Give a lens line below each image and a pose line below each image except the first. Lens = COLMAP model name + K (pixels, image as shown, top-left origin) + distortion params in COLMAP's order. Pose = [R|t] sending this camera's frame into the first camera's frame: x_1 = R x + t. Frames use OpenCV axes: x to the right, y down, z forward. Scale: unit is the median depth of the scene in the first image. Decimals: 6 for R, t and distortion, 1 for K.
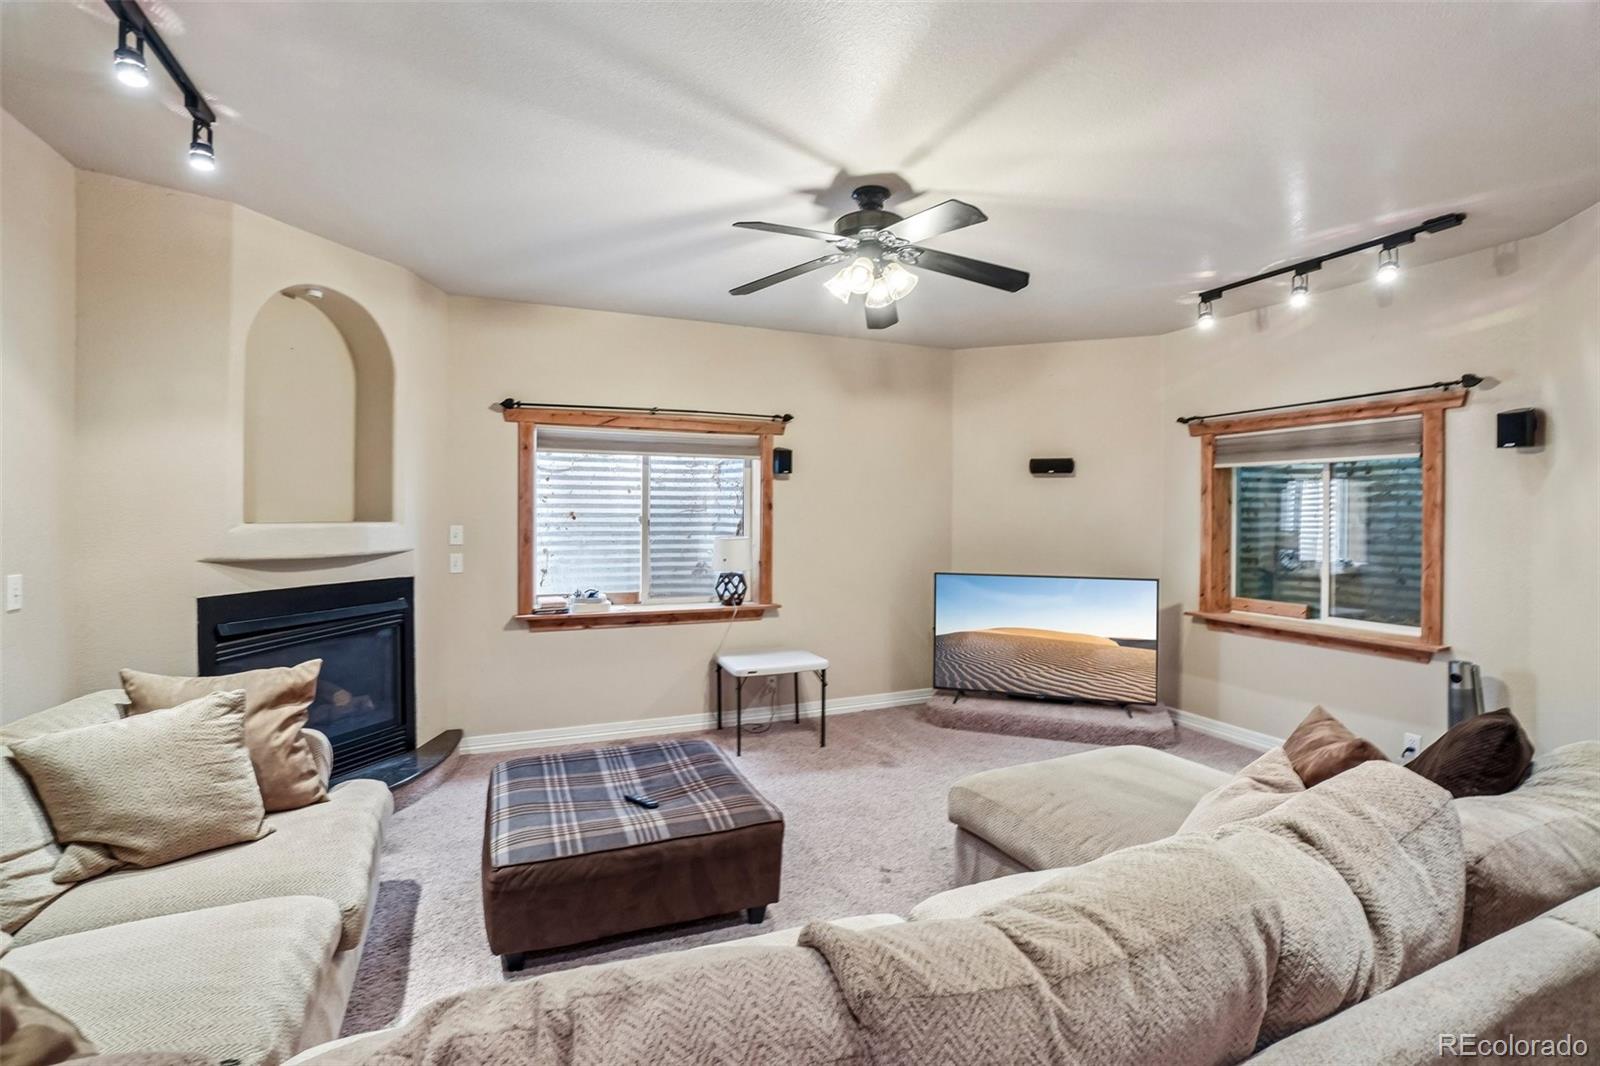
lens RADIAL K [[706.5, 0, 793.9], [0, 706.5, 525.1], [0, 0, 1]] dist [-0.063364, 0.018989]
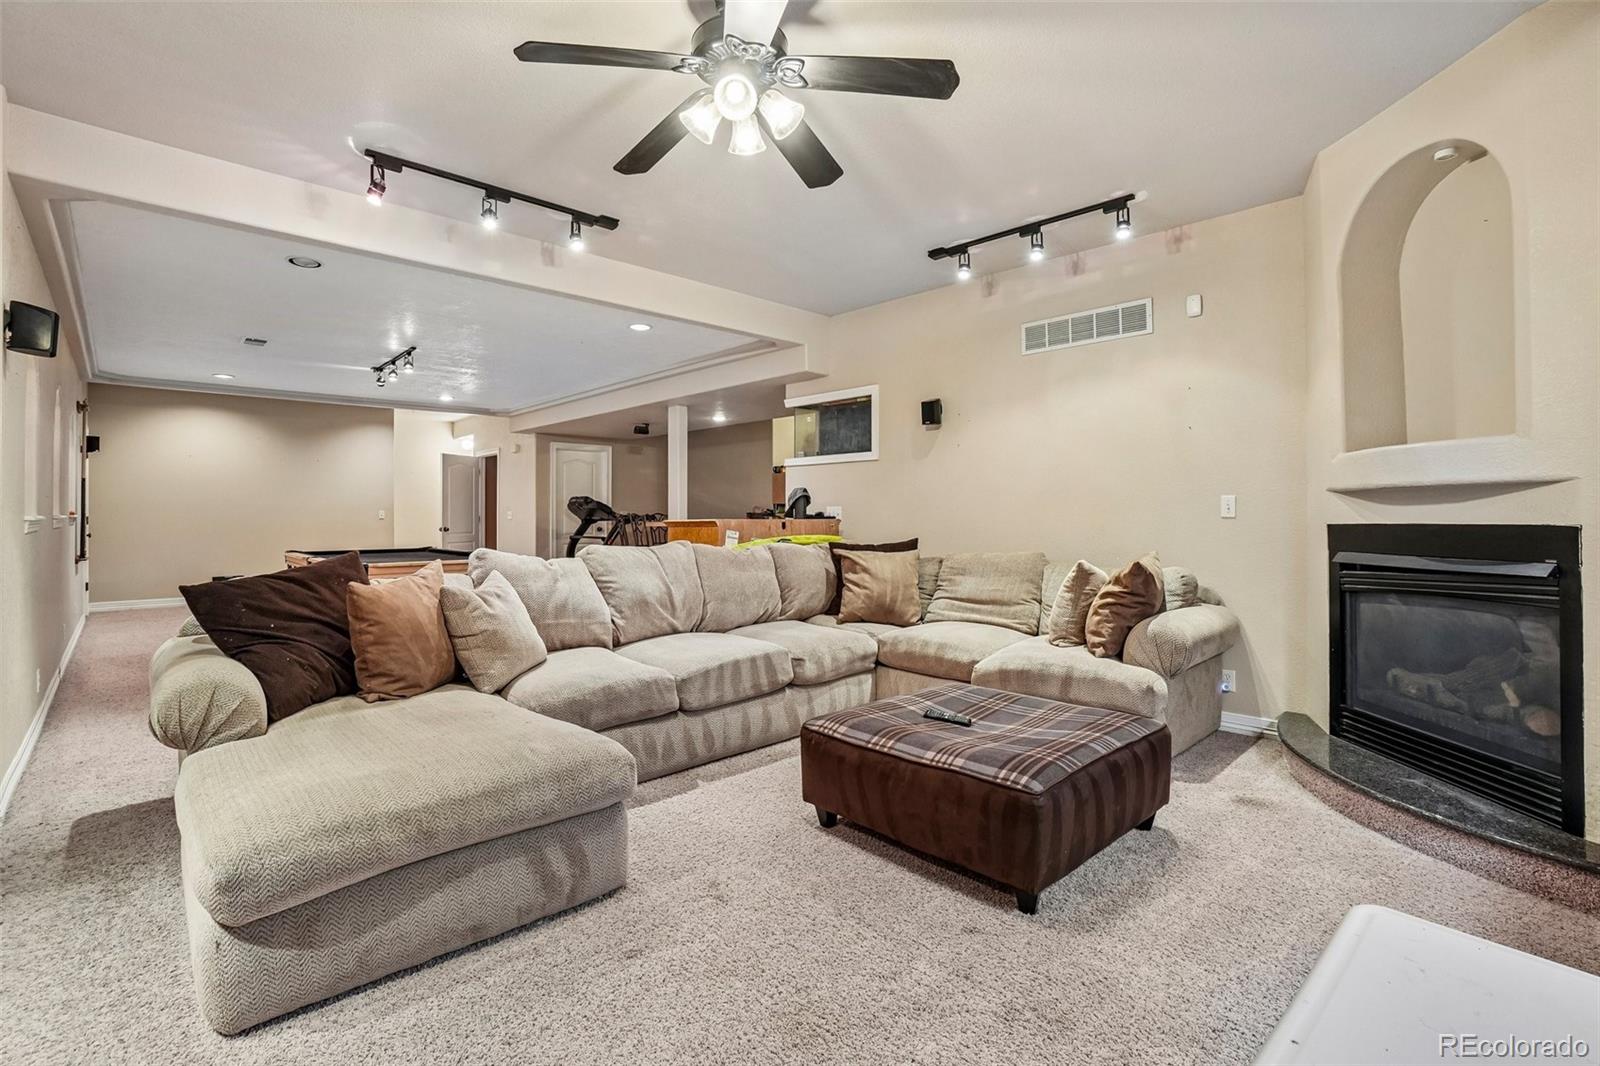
lens RADIAL K [[726.7, 0, 803.7], [0, 726.7, 511.8], [0, 0, 1]] dist [-0.064109, 0.020663]
pose [[-0.936649, -0.005693, -0.350222, 0.201964], [-0.008121, 0.999952, 0.005466, 0.055753], [0.350175, 0.007964, -0.936651, 1.124729]]
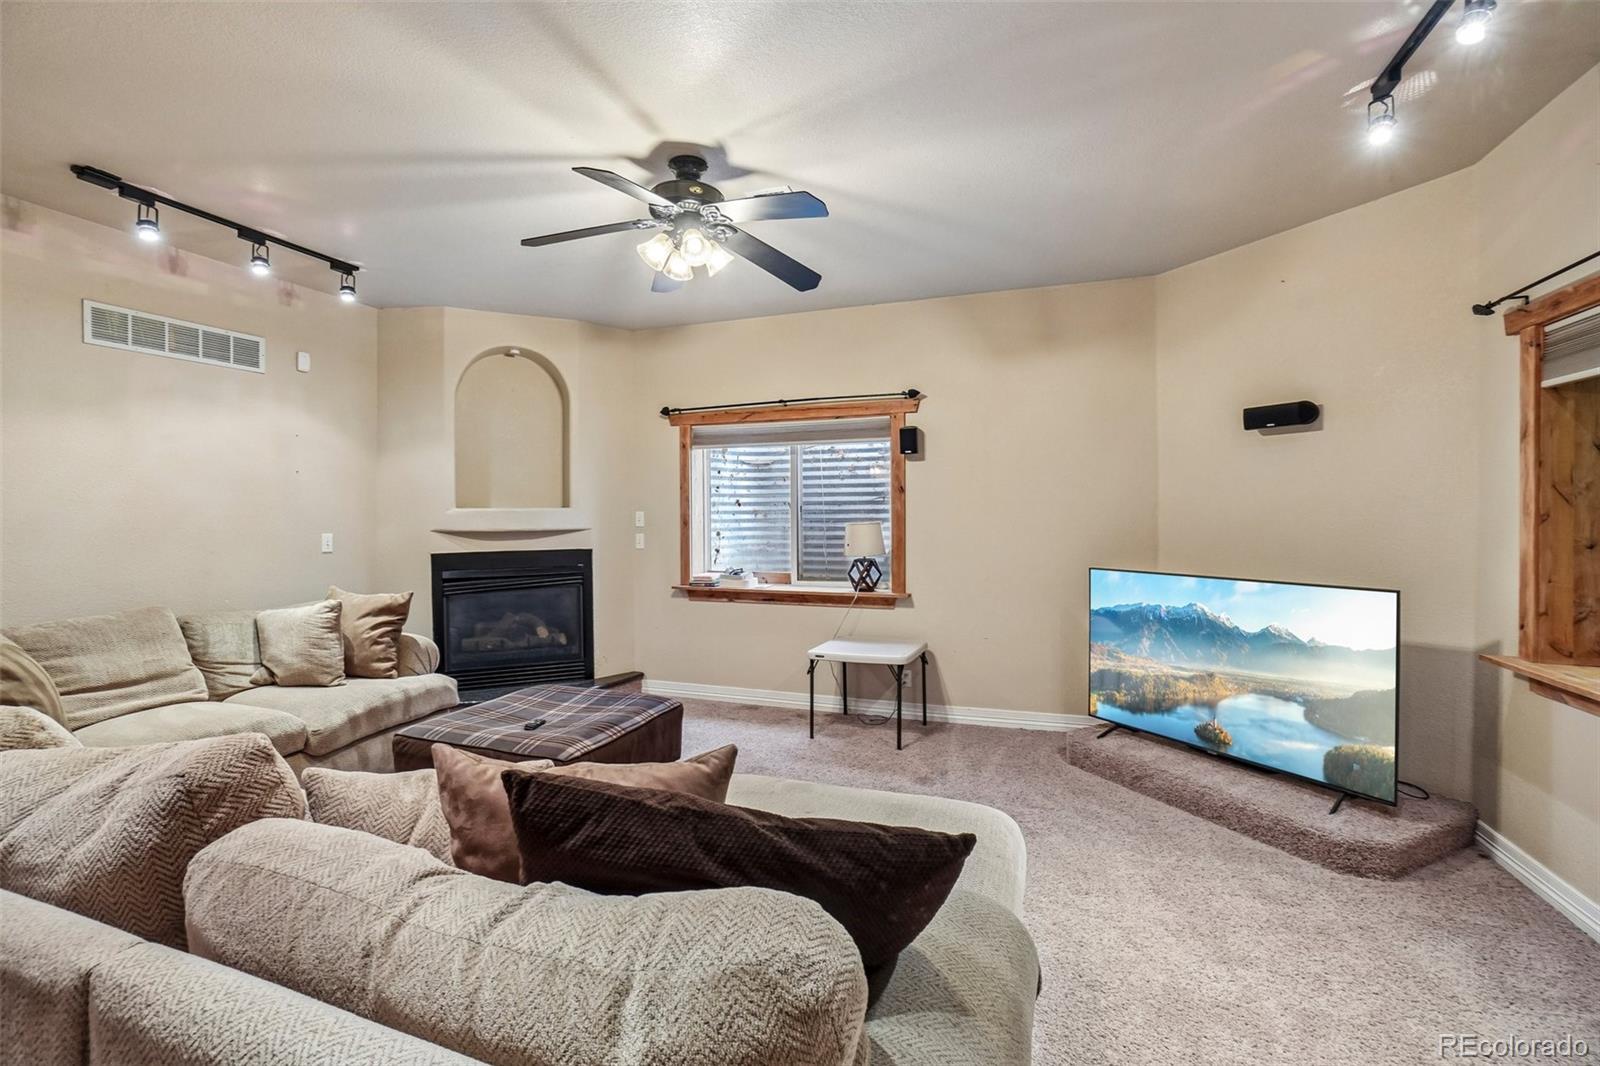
lens RADIAL K [[706.5, 0, 793.9], [0, 706.5, 525.1], [0, 0, 1]] dist [-0.063364, 0.018989]
pose [[0.724937, 0.000646, -0.688815, 0.575290], [-0.000647, 1.000000, 0.000256, 0.023752], [0.688815, 0.000260, 0.724937, 0.247866]]
